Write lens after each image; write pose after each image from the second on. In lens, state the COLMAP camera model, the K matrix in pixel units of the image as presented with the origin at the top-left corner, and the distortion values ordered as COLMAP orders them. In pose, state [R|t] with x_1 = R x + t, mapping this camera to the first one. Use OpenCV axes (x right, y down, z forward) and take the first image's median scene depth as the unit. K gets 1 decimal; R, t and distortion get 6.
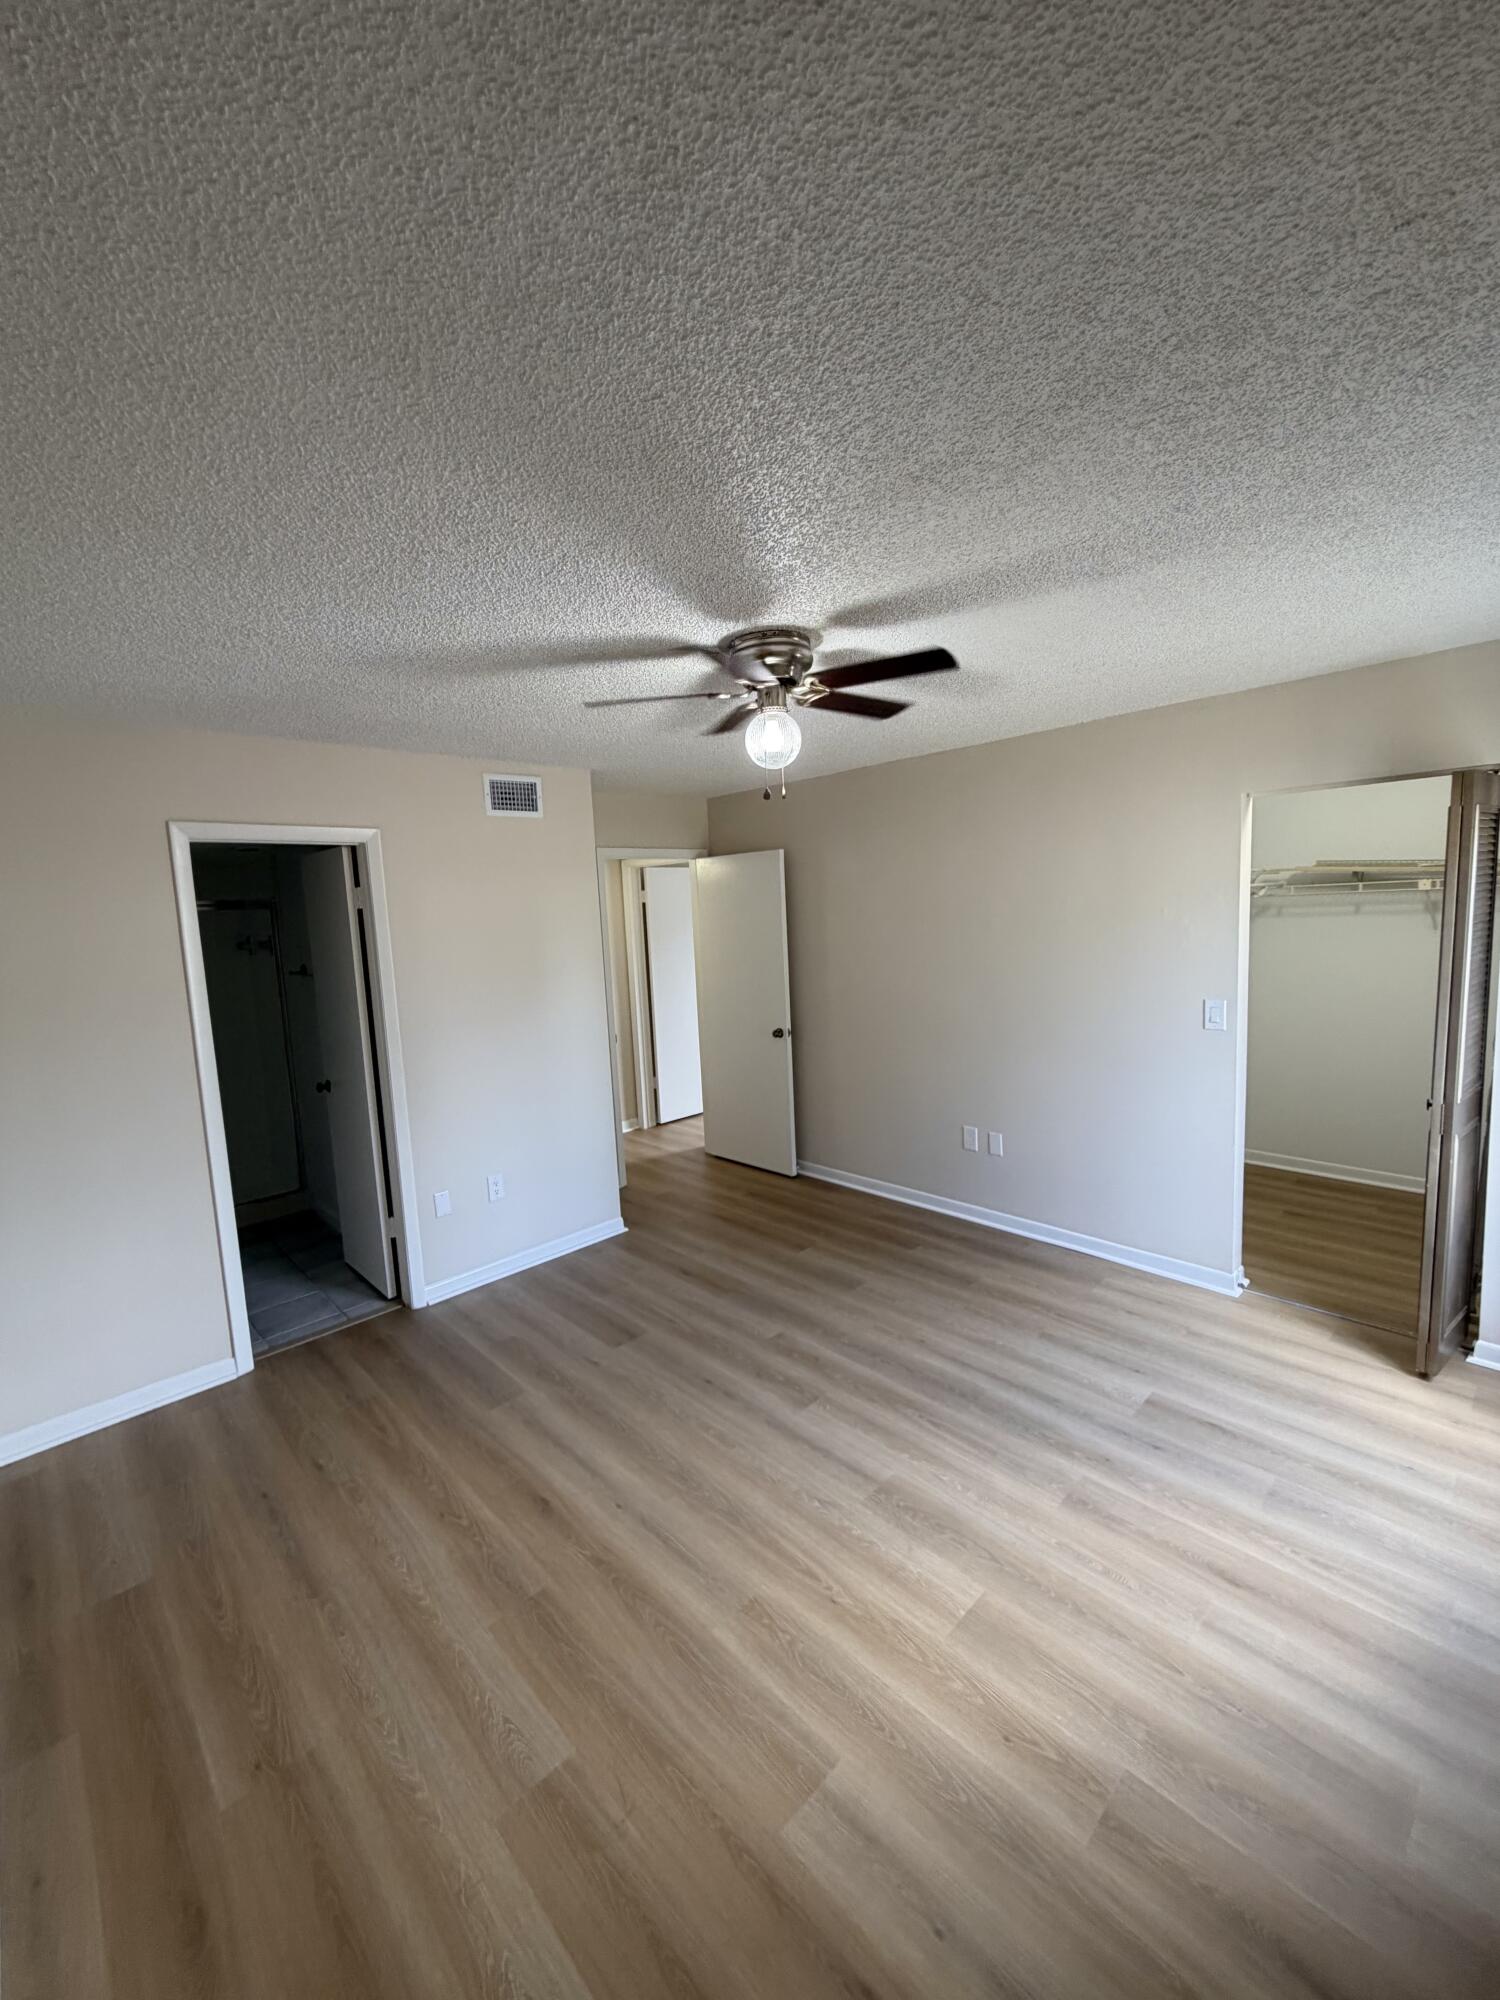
lens RADIAL K [[809.0, 0, 750.7], [0, 809.0, 1005.9], [0, 0, 1]] dist [0.001648, -0.000161]
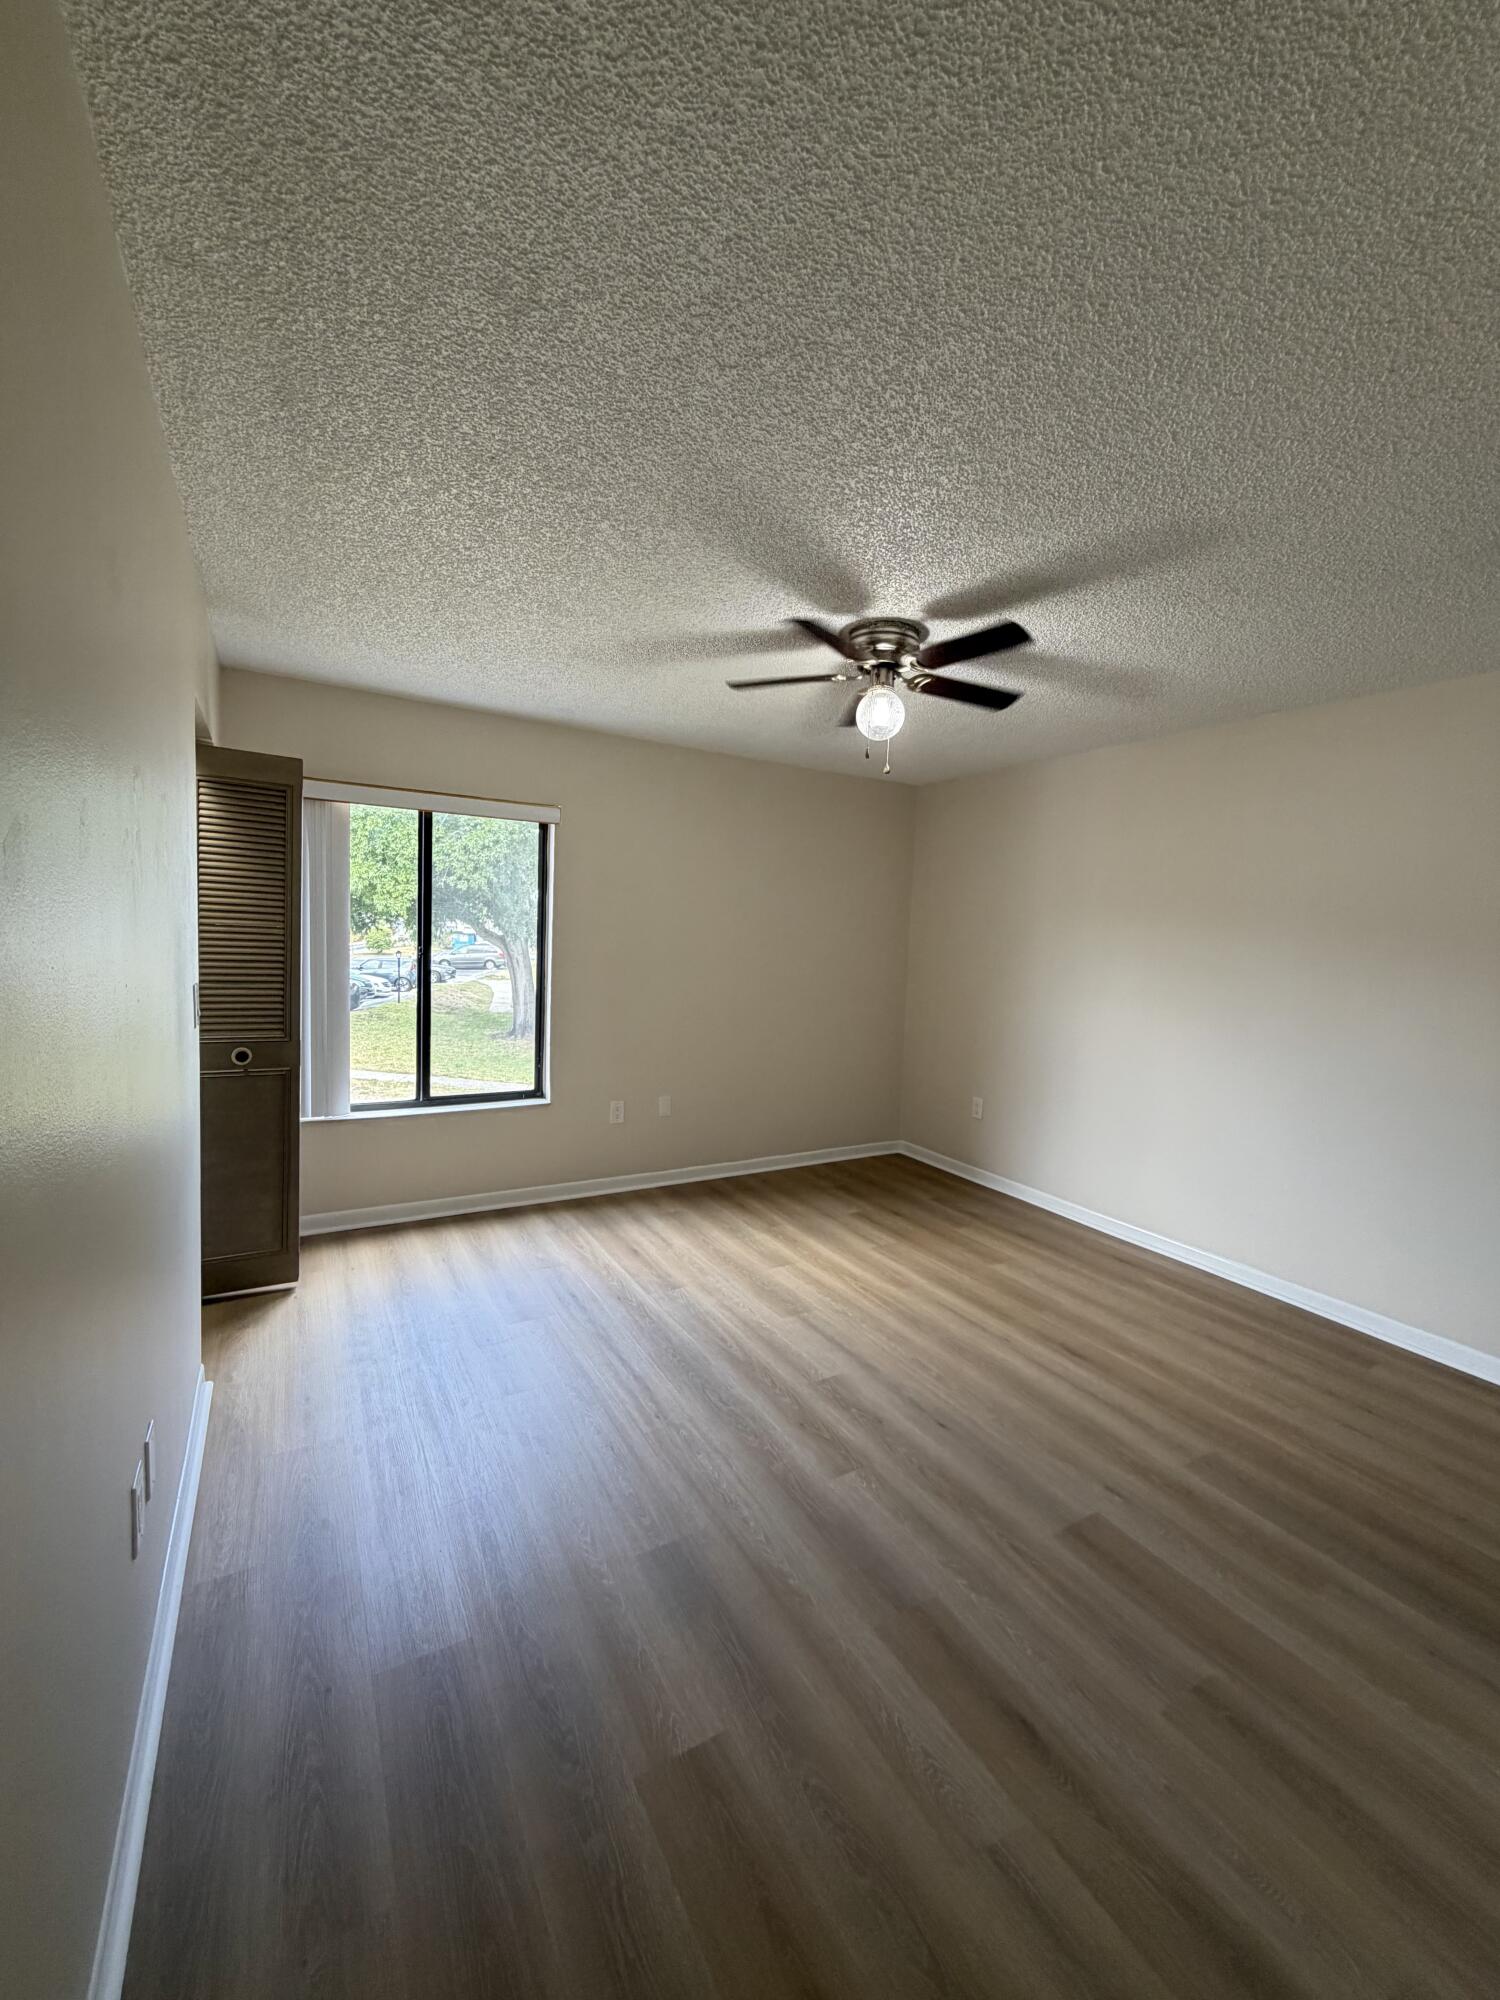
lens RADIAL K [[809.0, 0, 746.8], [0, 809.0, 994.7], [0, 0, 1]] dist [0.001648, -0.000161]
pose [[-0.972828, -0.007659, 0.231401, -0.058608], [0.033898, 0.983971, 0.175075, -0.143803], [-0.229032, 0.178162, -0.956976, 2.226102]]
